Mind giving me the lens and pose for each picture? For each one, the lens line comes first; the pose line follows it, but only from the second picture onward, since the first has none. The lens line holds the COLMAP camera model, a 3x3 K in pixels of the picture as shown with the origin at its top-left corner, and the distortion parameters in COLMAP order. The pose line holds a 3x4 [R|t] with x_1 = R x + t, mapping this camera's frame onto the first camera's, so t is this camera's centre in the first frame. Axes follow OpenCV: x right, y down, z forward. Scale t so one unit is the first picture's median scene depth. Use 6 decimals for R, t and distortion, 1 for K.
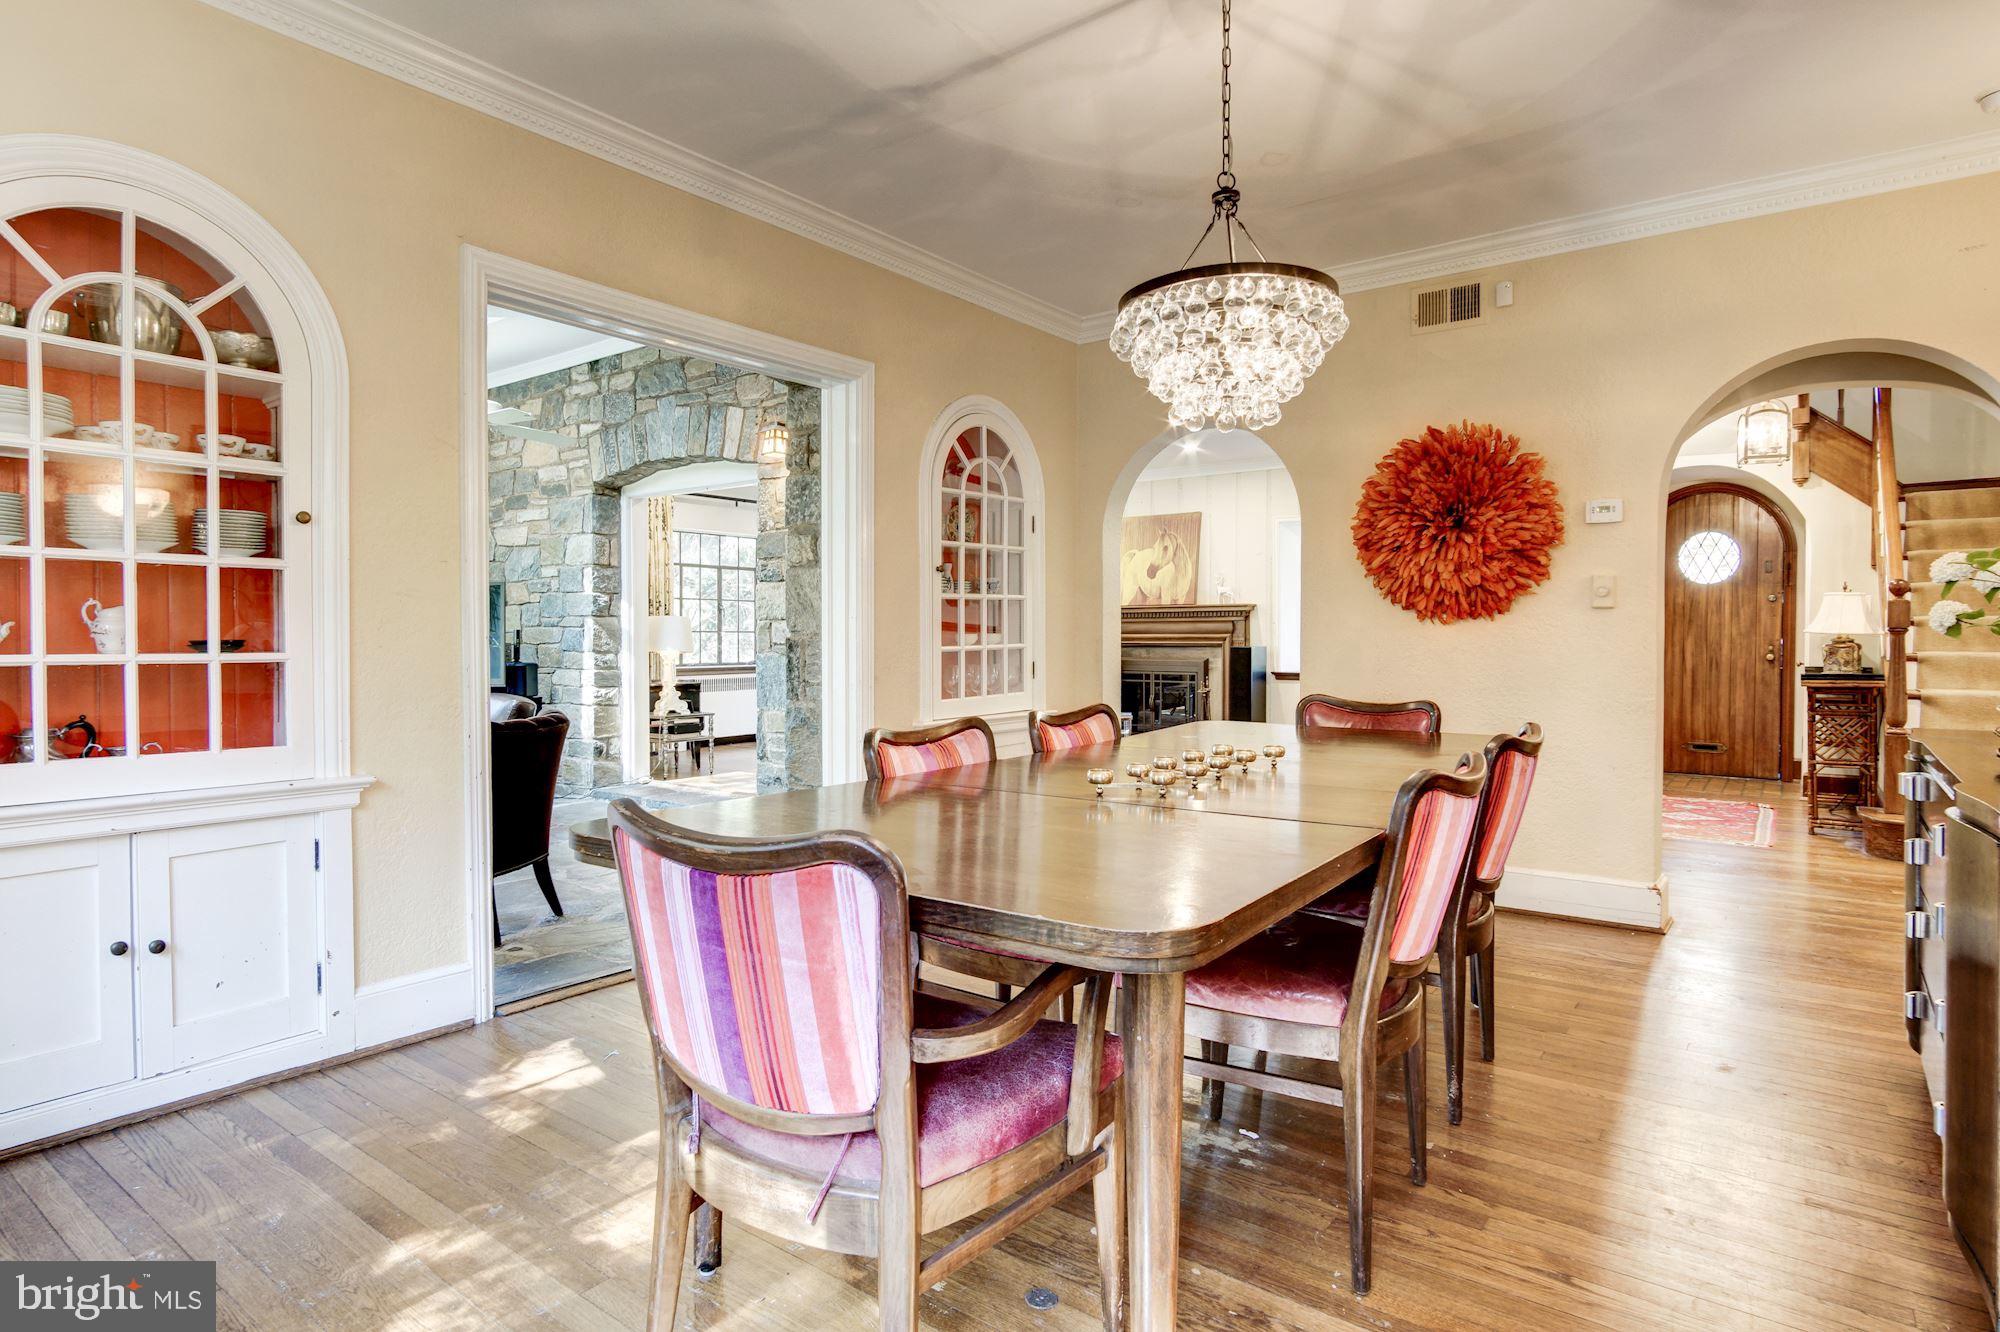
lens RADIAL K [[1096.5, 0, 999.9], [0, 1096.5, 650.2], [0, 0, 1]] dist [0.001536, 0.001338]
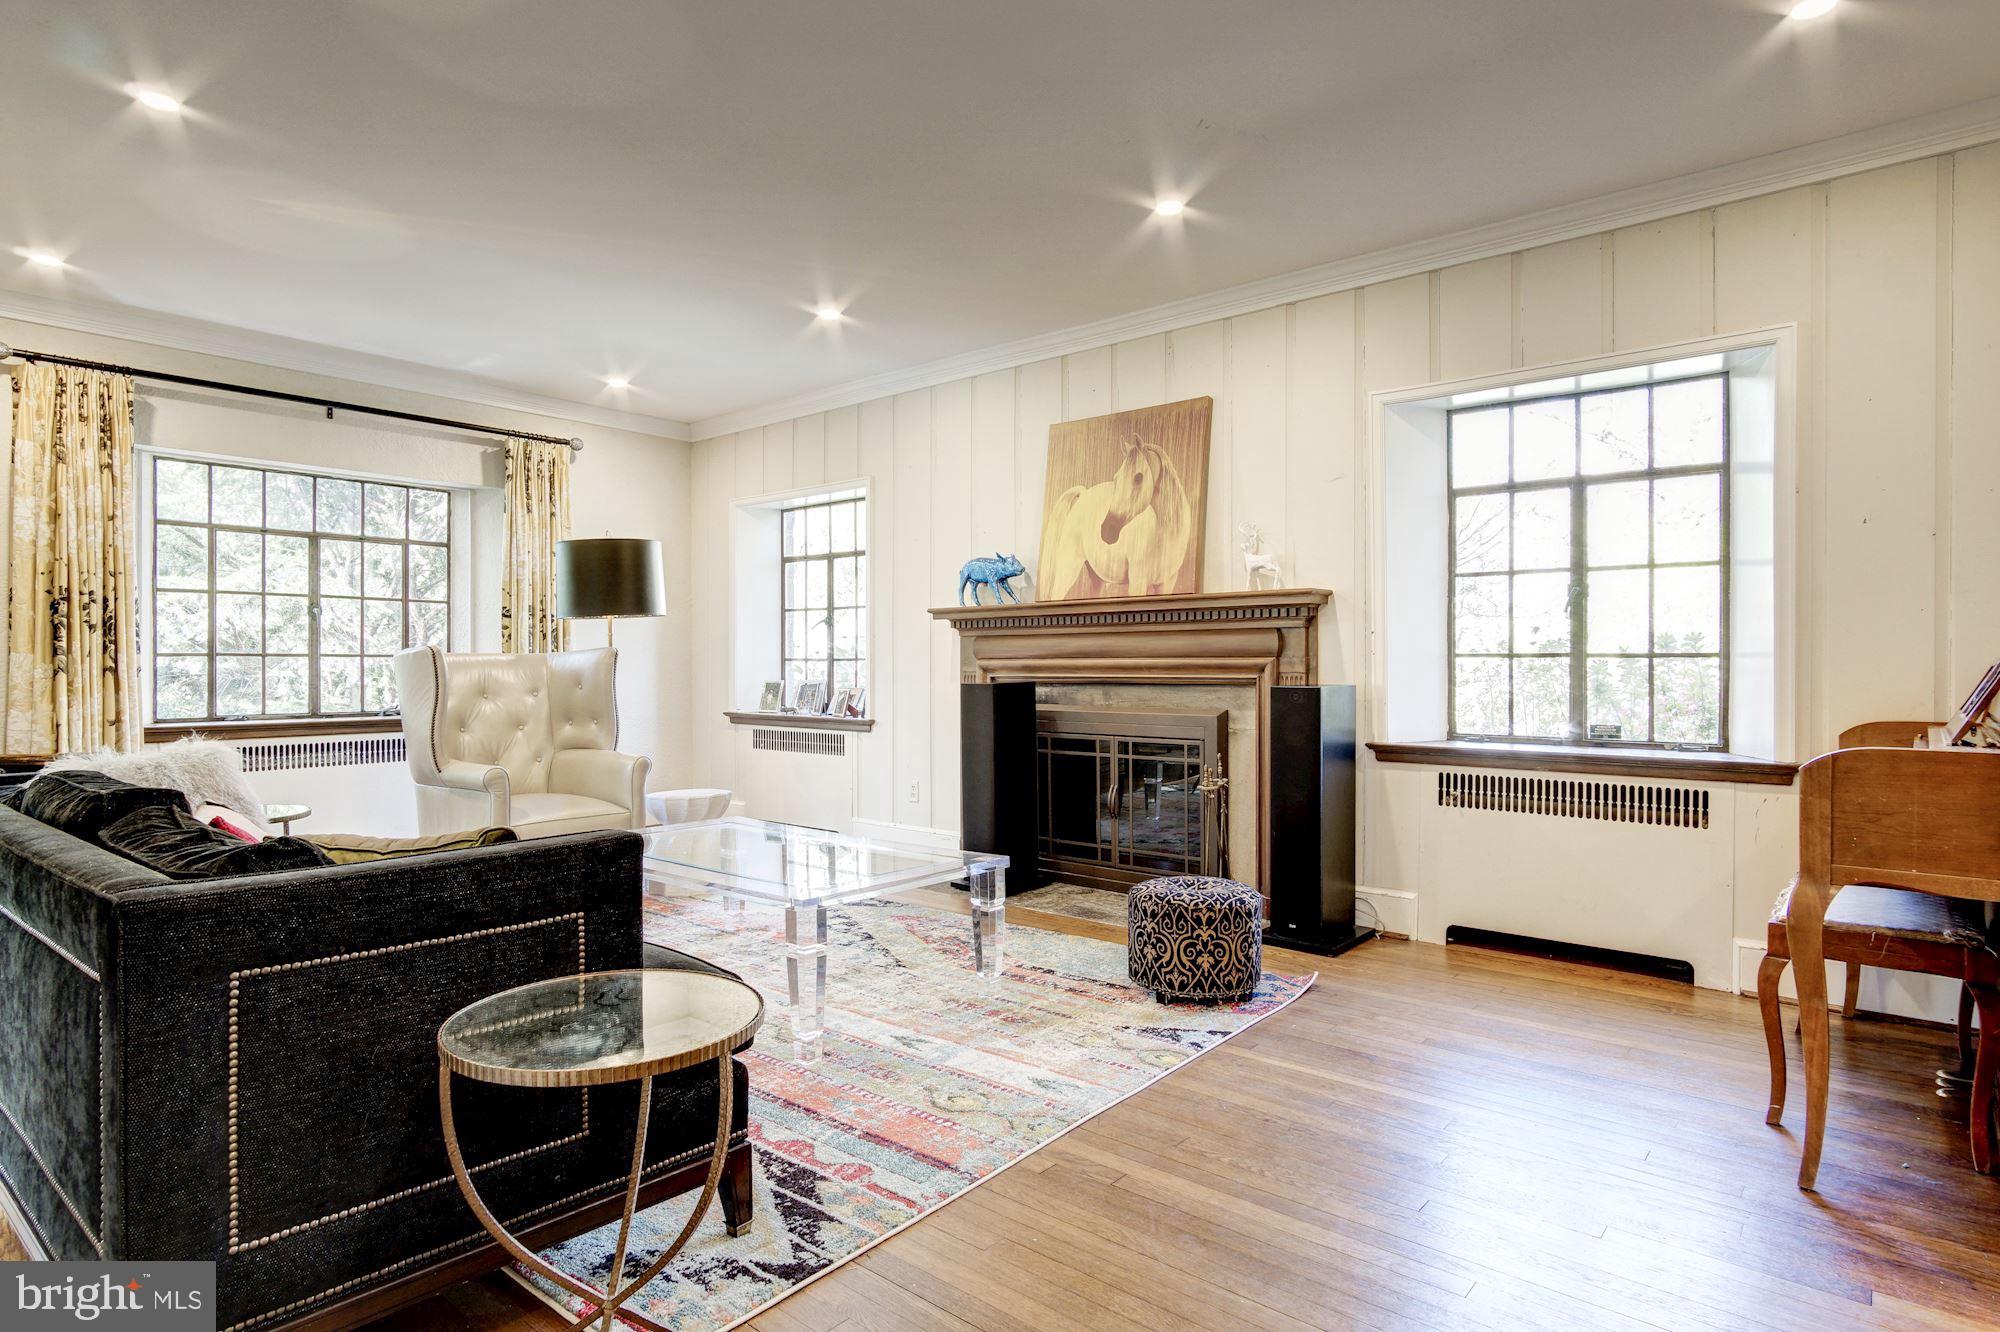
lens RADIAL K [[1066.7, 0, 1000.0], [0, 1066.7, 666.0], [0, 0, 1]] dist [-0.002753, -0.015539]
pose [[0.997152, -0.000588, -0.075422, 0.152302], [-0.000299, 0.999931, -0.011753, -0.007009], [0.075424, 0.011743, 0.997082, 0.643795]]
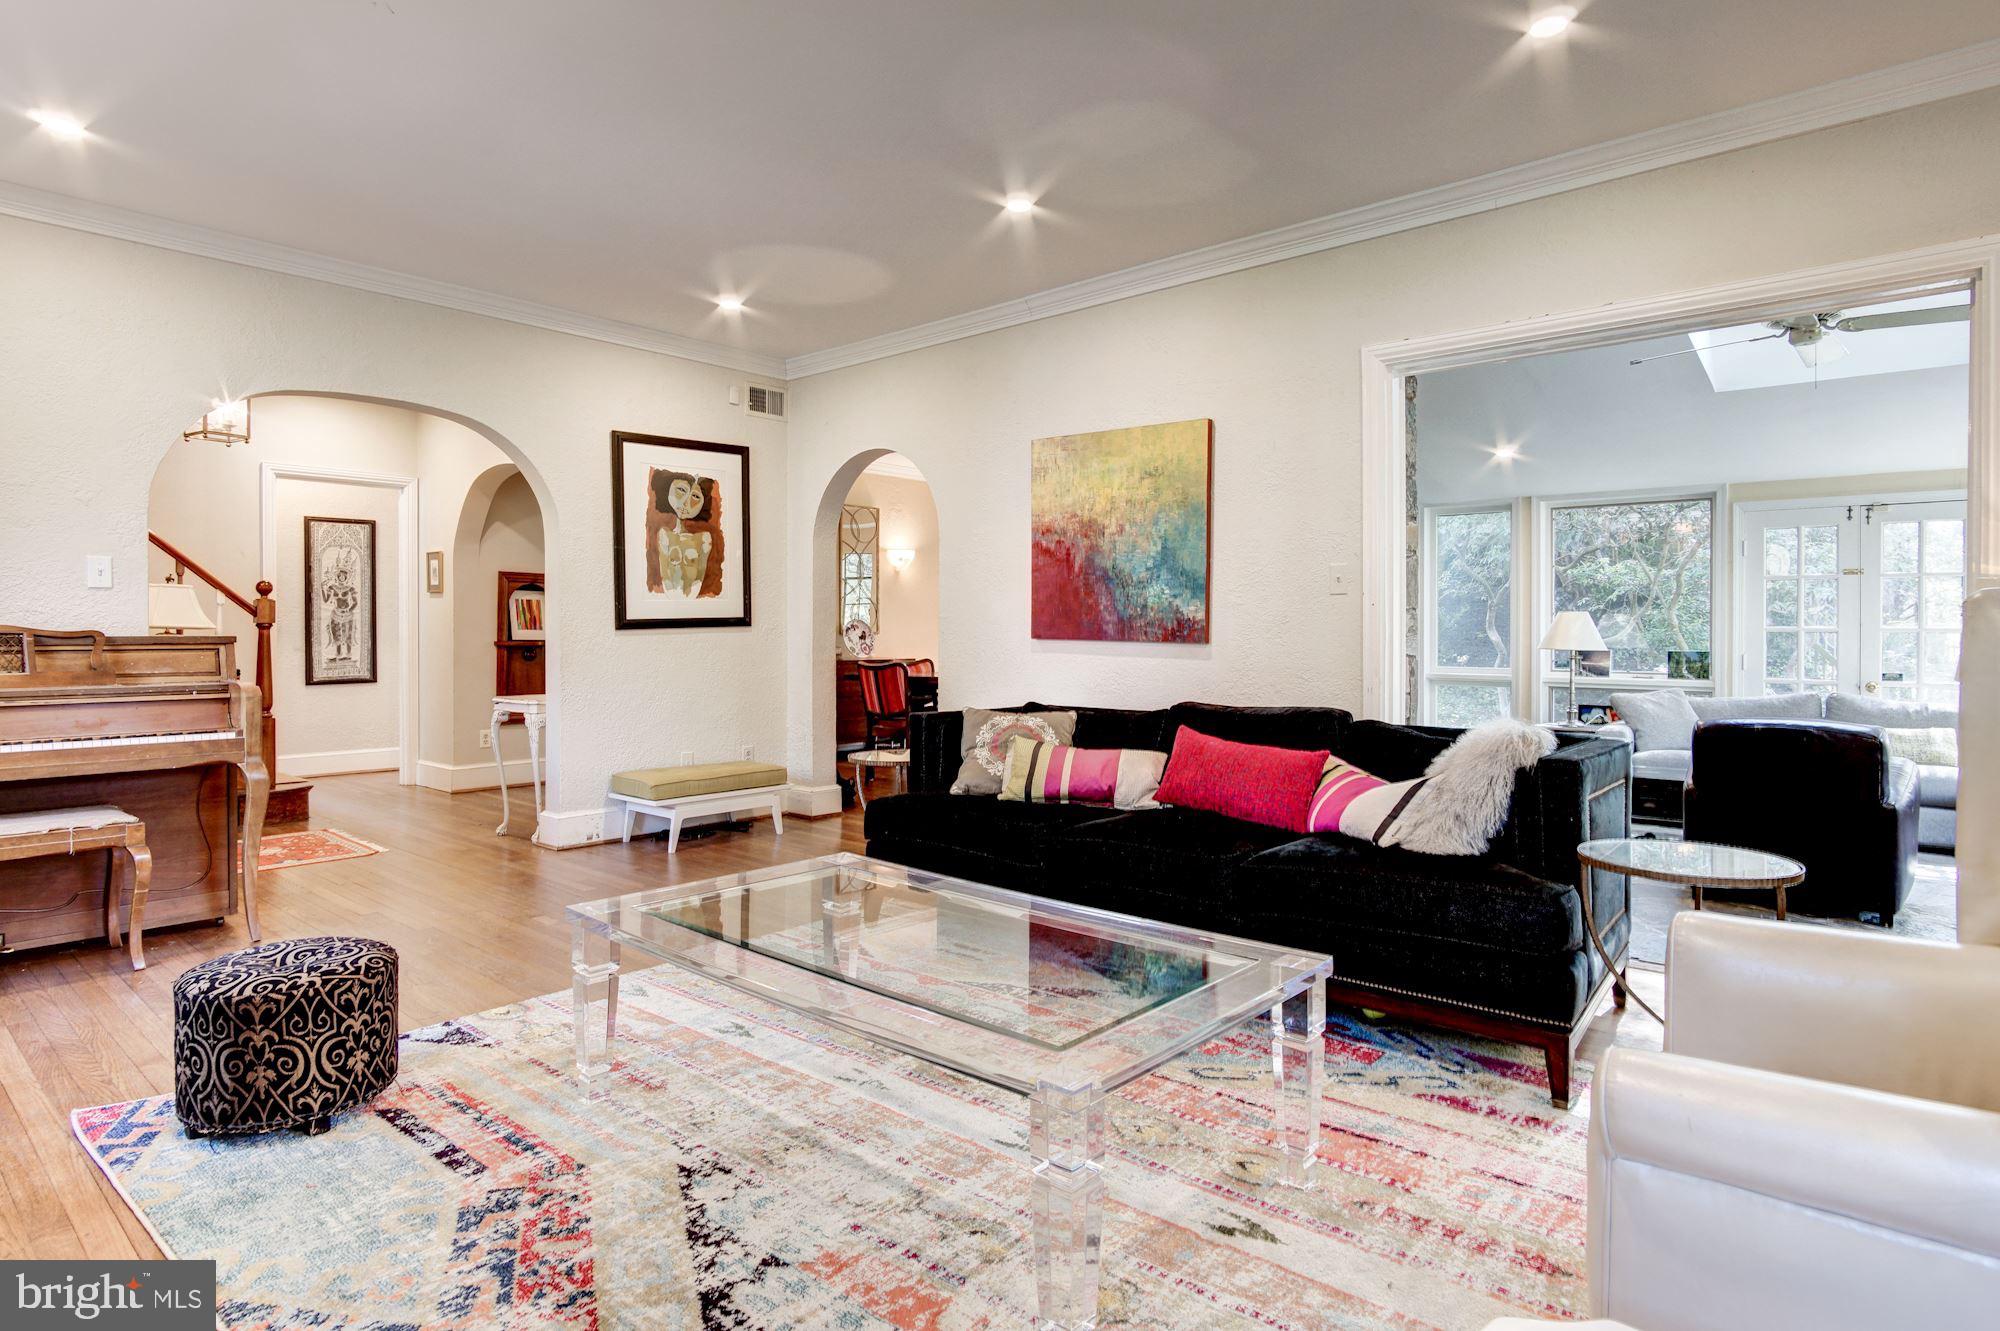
lens RADIAL K [[1066.7, 0, 1000.0], [0, 1066.7, 665.5], [0, 0, 1]] dist [-0.002753, -0.015539]
pose [[-0.996344, -0.005453, 0.085257, -0.003935], [-0.001208, 0.998760, 0.049761, -0.018815], [-0.085423, 0.049476, -0.995116, 1.270172]]
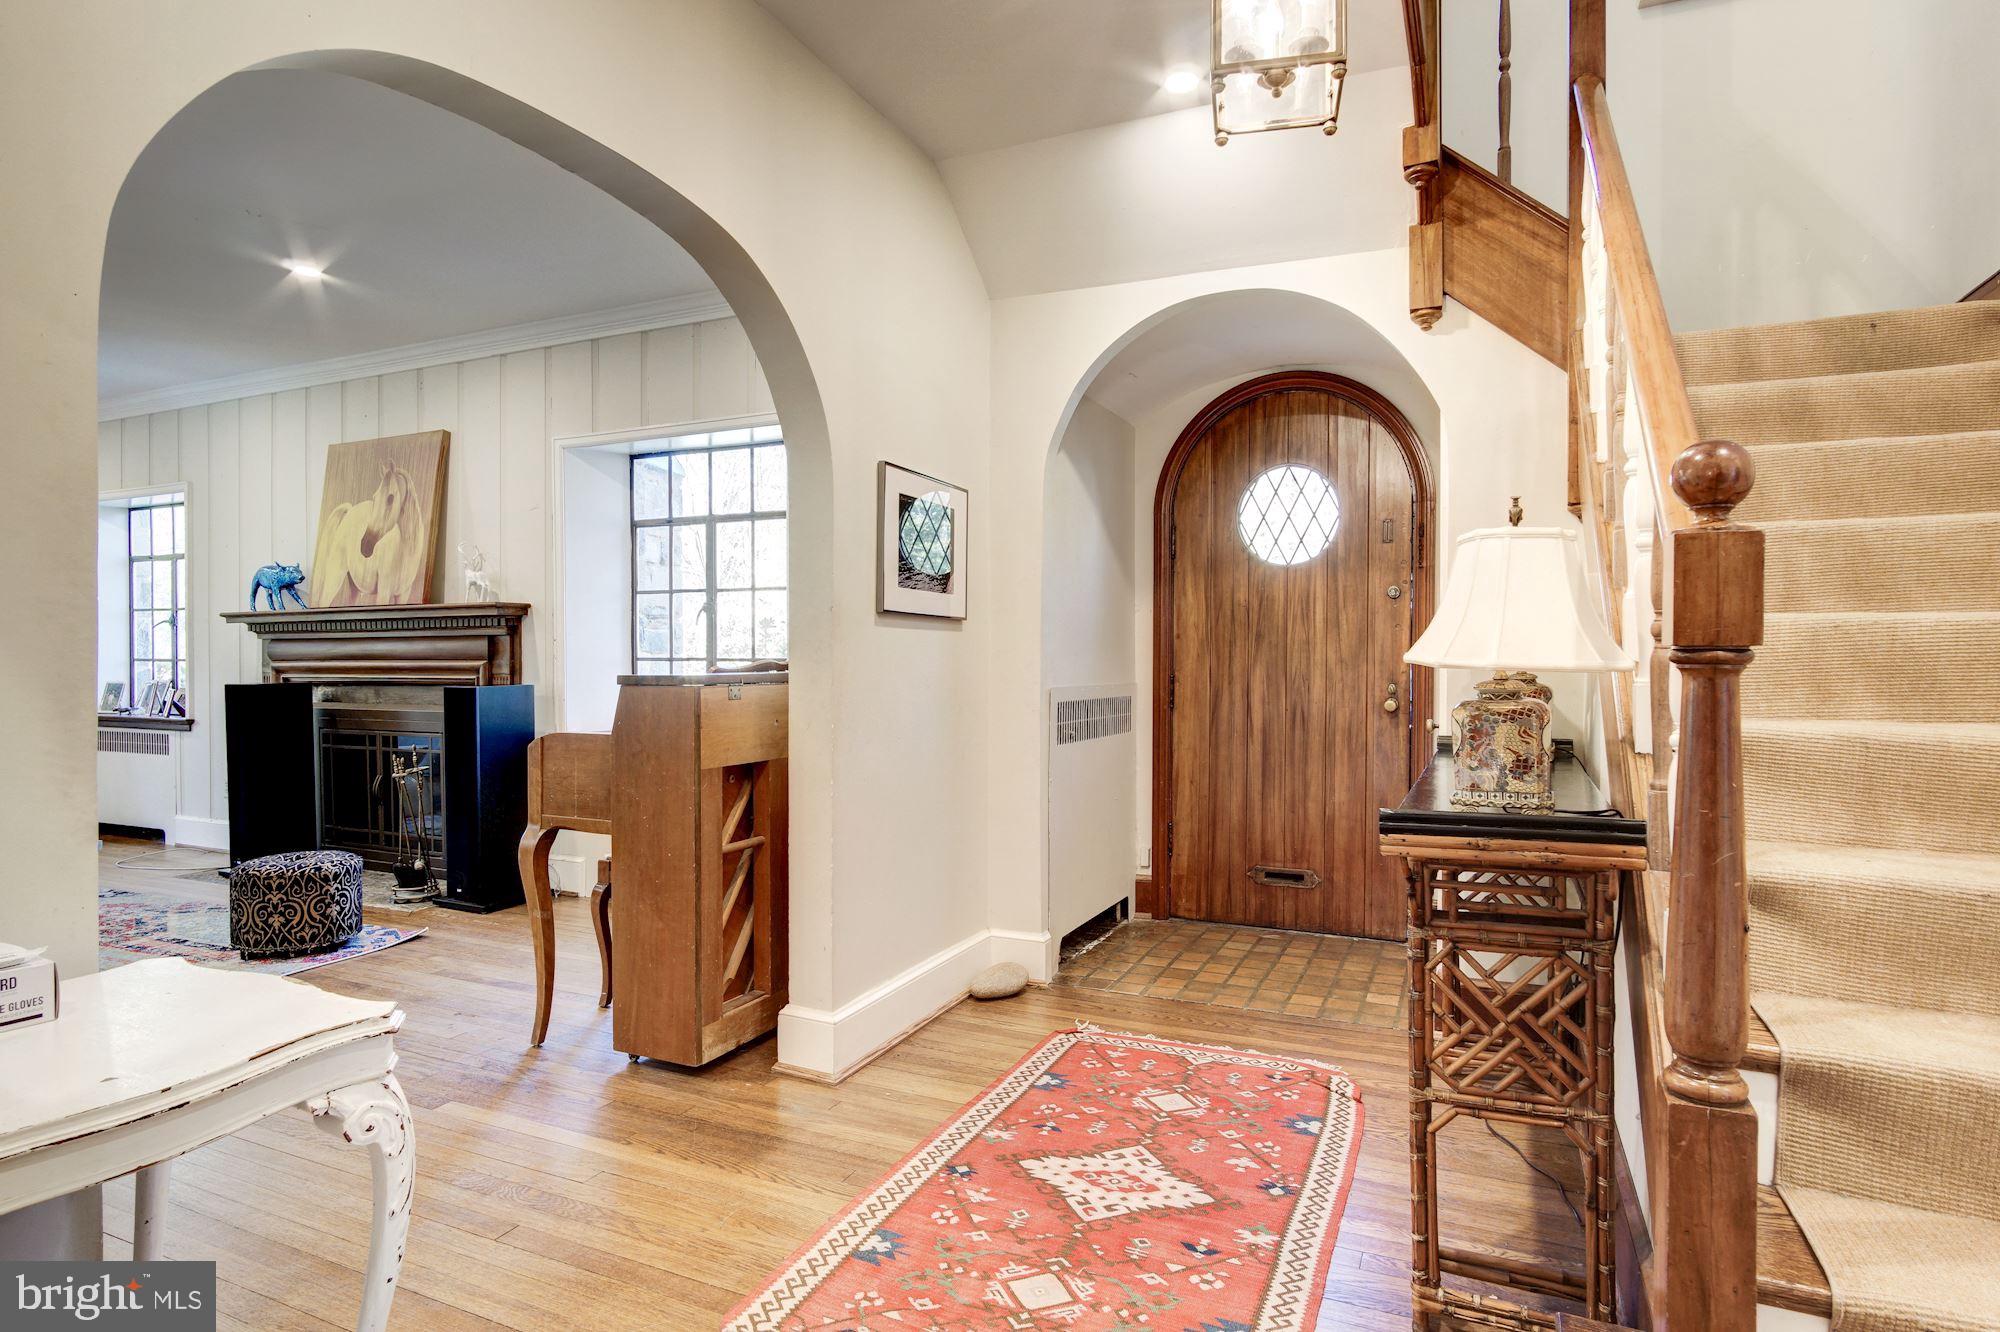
lens RADIAL K [[1055.2, 0, 1000.0], [0, 1055.2, 666.0], [0, 0, 1]] dist [-0.008270, -0.000392]
pose [[0.980446, -0.003141, 0.196764, 0.411495], [0.004054, 0.999983, -0.004238, -0.010605], [-0.196747, 0.004953, 0.980442, 0.533820]]
